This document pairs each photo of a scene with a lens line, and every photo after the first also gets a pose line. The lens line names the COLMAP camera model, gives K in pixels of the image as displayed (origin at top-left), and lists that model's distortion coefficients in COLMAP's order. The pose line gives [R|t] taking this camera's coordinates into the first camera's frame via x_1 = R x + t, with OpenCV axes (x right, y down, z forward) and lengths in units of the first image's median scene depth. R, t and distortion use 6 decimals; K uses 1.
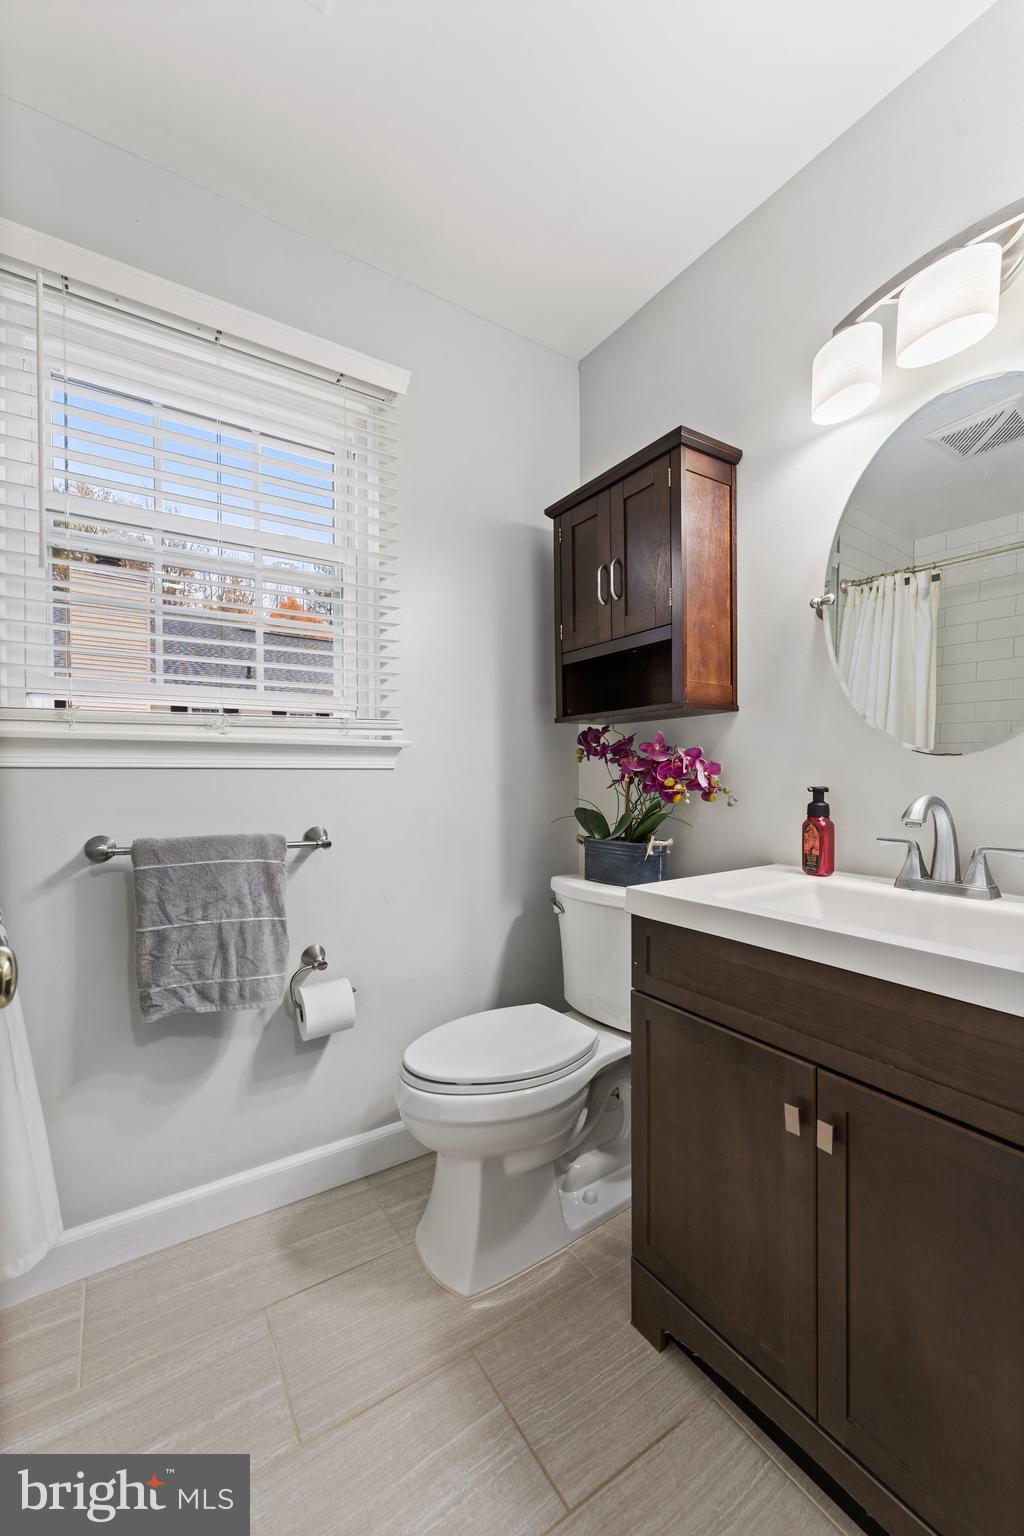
lens RADIAL K [[621.5, 0, 498.6], [0, 621.5, 769.3], [0, 0, 1]] dist [-0.001206, 0.000087]
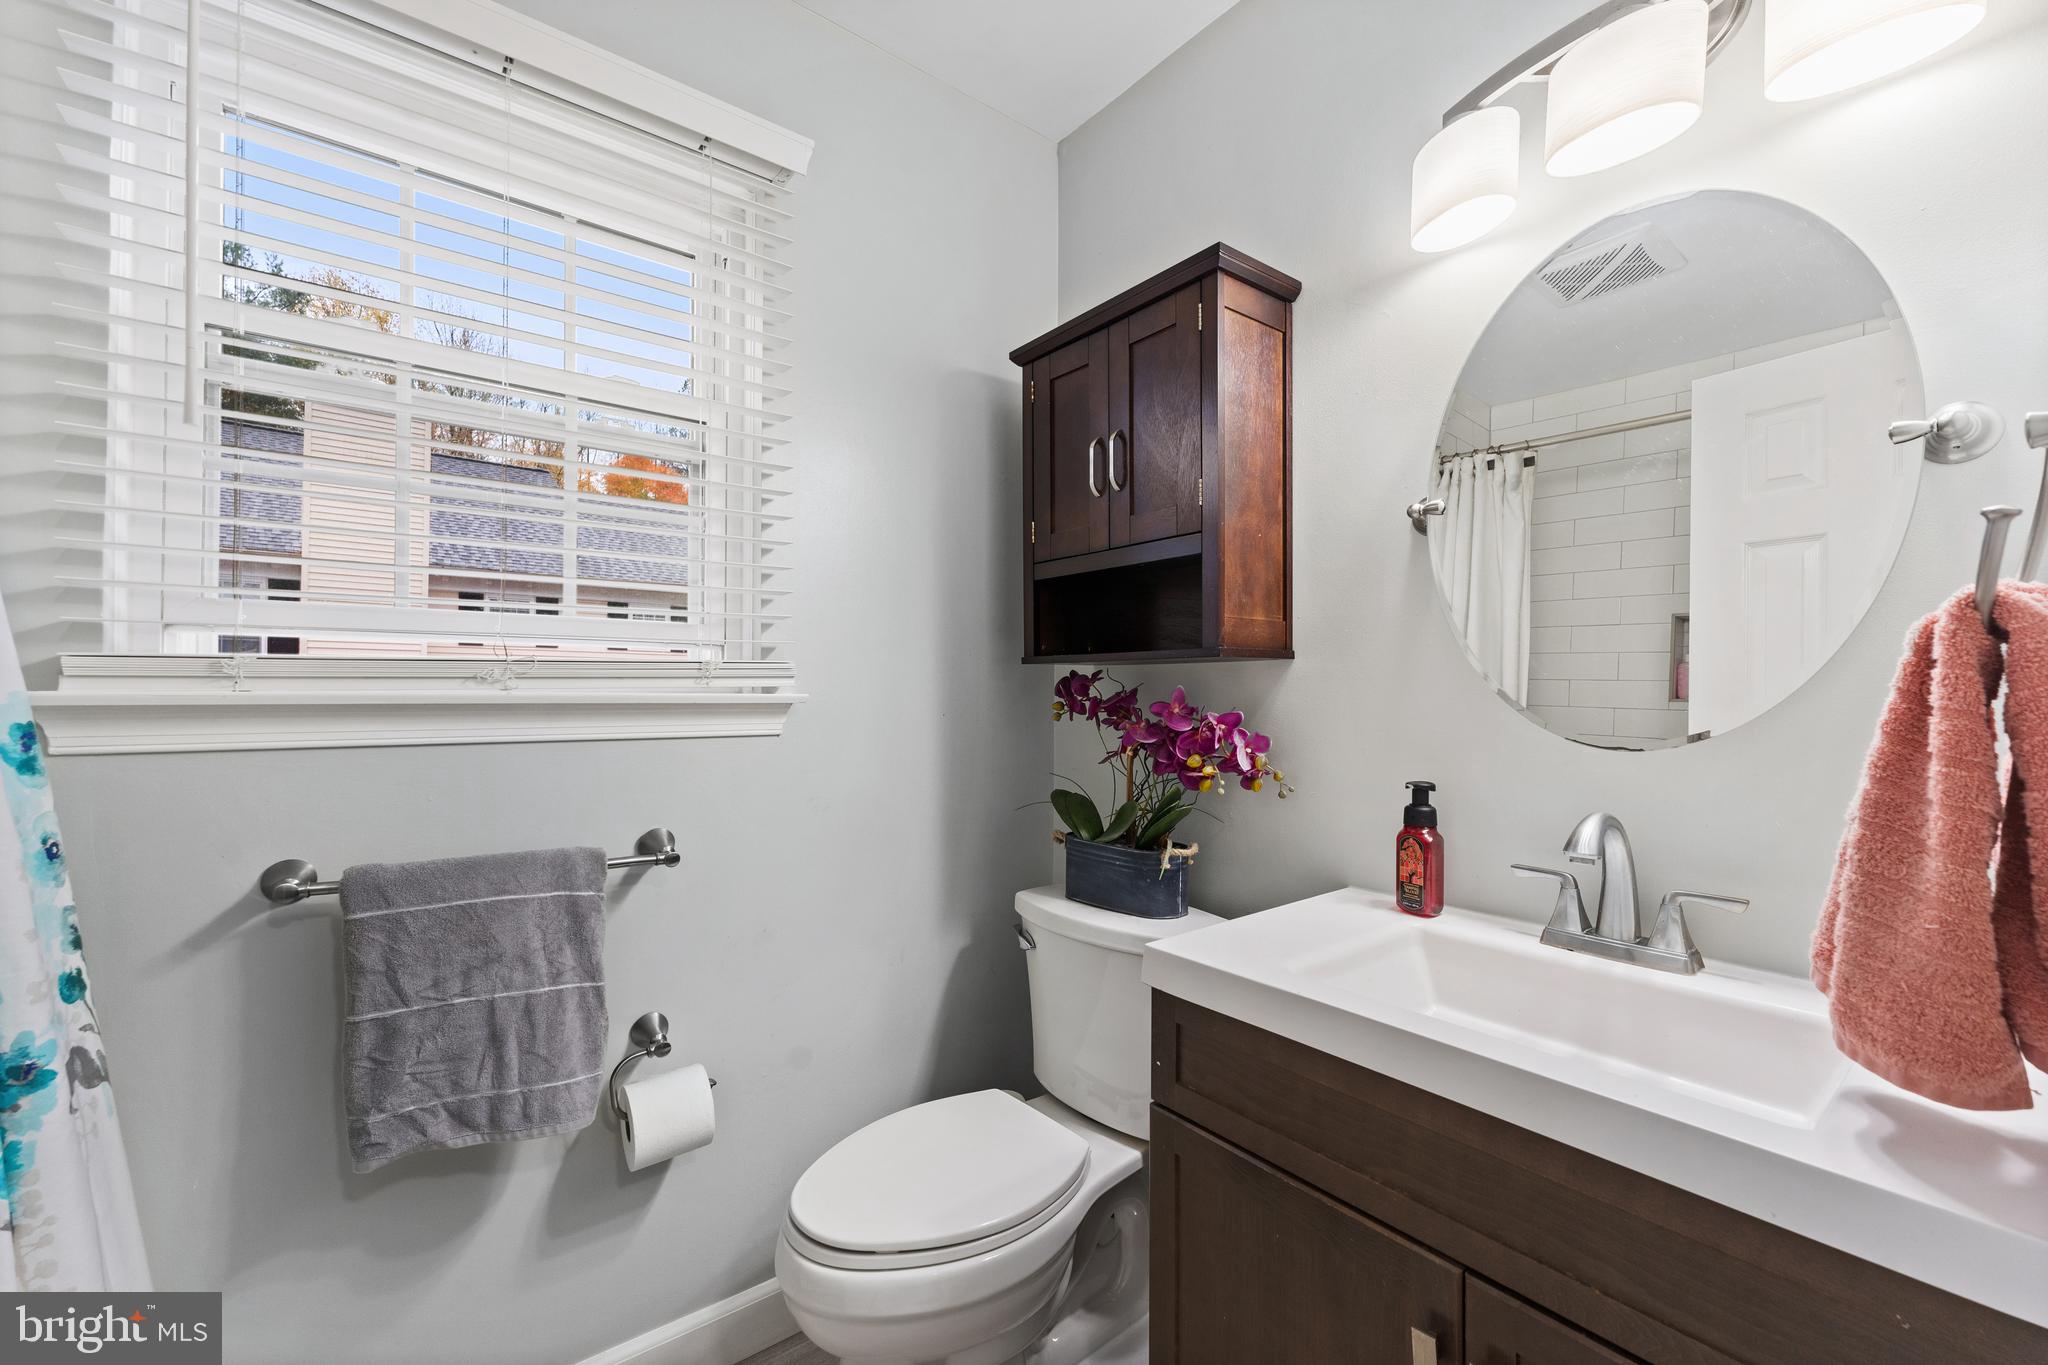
lens RADIAL K [[828.7, 0, 992.2], [0, 828.7, 664.1], [0, 0, 1]] dist [-0.001206, 0.000087]
pose [[0.996496, 0.008679, 0.083185, -0.021974], [-0.006938, 0.999751, -0.021197, -0.068602], [-0.083348, 0.020546, 0.996309, 0.122667]]
